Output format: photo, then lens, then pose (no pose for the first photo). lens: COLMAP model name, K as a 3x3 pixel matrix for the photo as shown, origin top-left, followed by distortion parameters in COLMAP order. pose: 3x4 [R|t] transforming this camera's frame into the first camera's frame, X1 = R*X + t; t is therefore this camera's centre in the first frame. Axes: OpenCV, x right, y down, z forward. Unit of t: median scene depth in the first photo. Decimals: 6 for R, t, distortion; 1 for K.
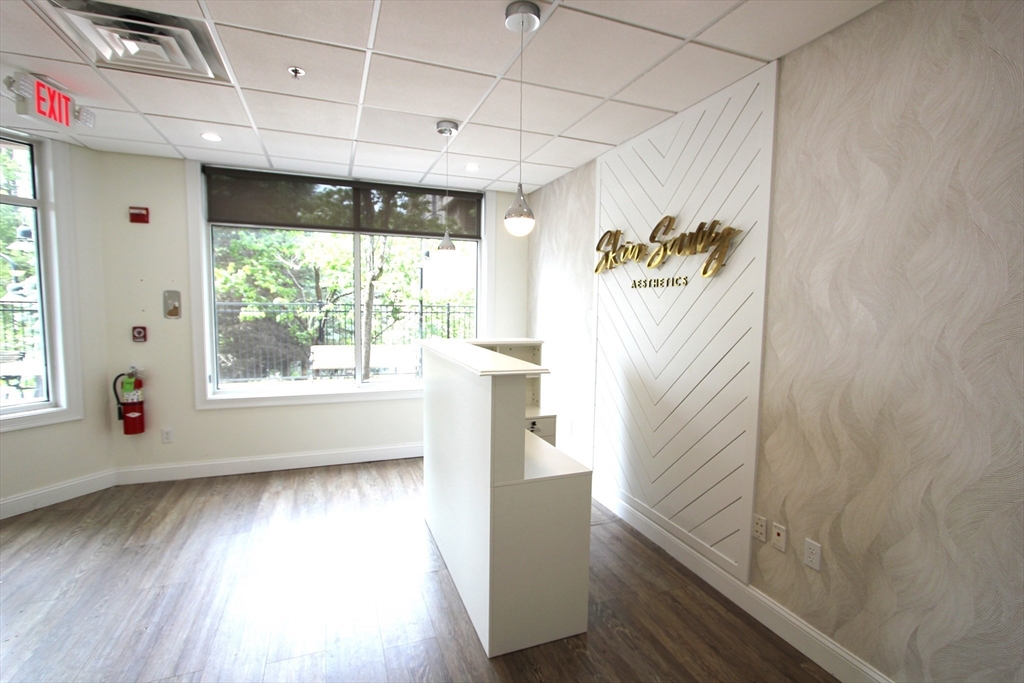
lens RADIAL K [[472.7, 0, 511.2], [0, 472.7, 345.3], [0, 0, 1]] dist [-0.021585, 0.003687]
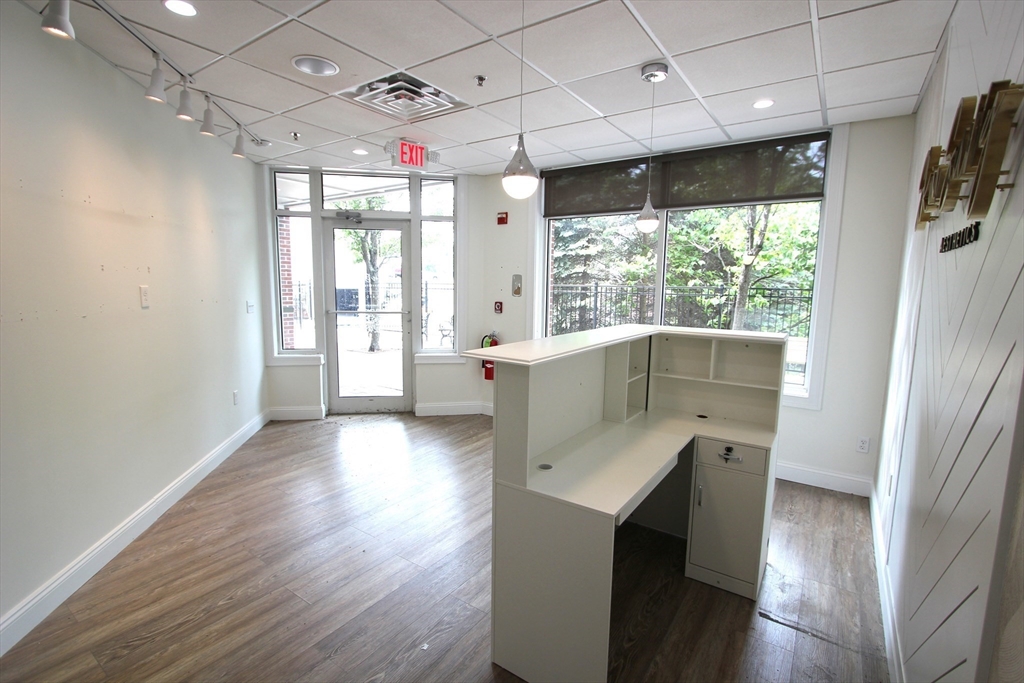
lens RADIAL K [[472.7, 0, 511.2], [0, 472.7, 345.3], [0, 0, 1]] dist [-0.021585, 0.003687]
pose [[0.560124, 0.102619, -0.822028, 0.398716], [-0.076372, 0.994469, 0.072106, -0.018031], [0.824881, 0.022392, 0.564863, 0.286164]]
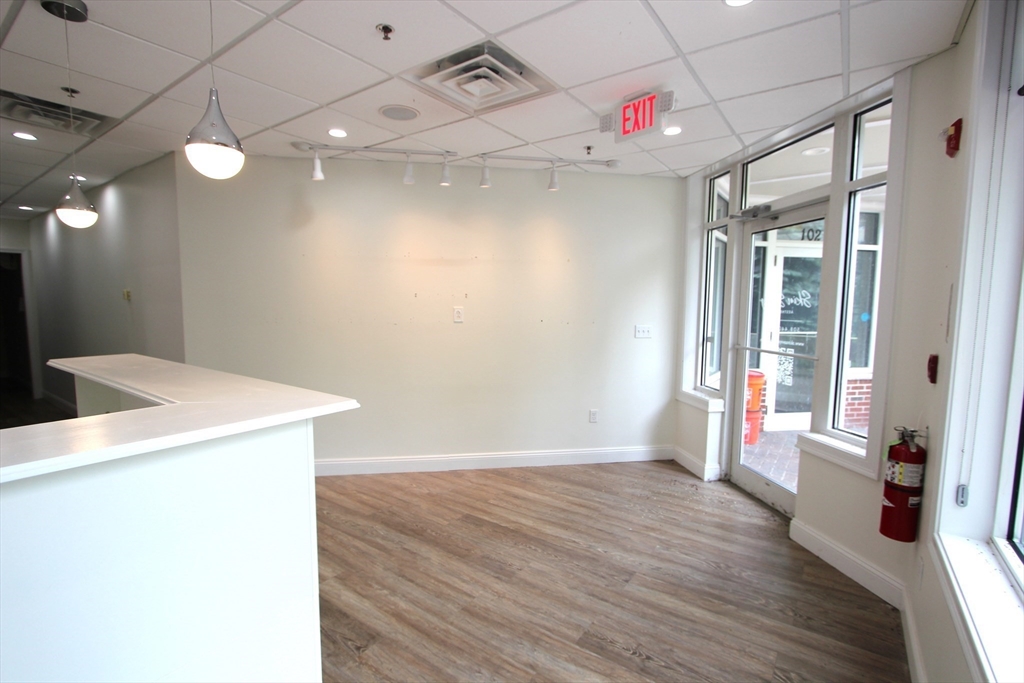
lens RADIAL K [[472.7, 0, 511.2], [0, 472.7, 345.3], [0, 0, 1]] dist [-0.021585, 0.003687]
pose [[-0.838899, 0.027203, -0.543607, -0.114758], [-0.065774, 0.986364, 0.150862, -0.108282], [0.540298, 0.162313, -0.825671, 1.296194]]
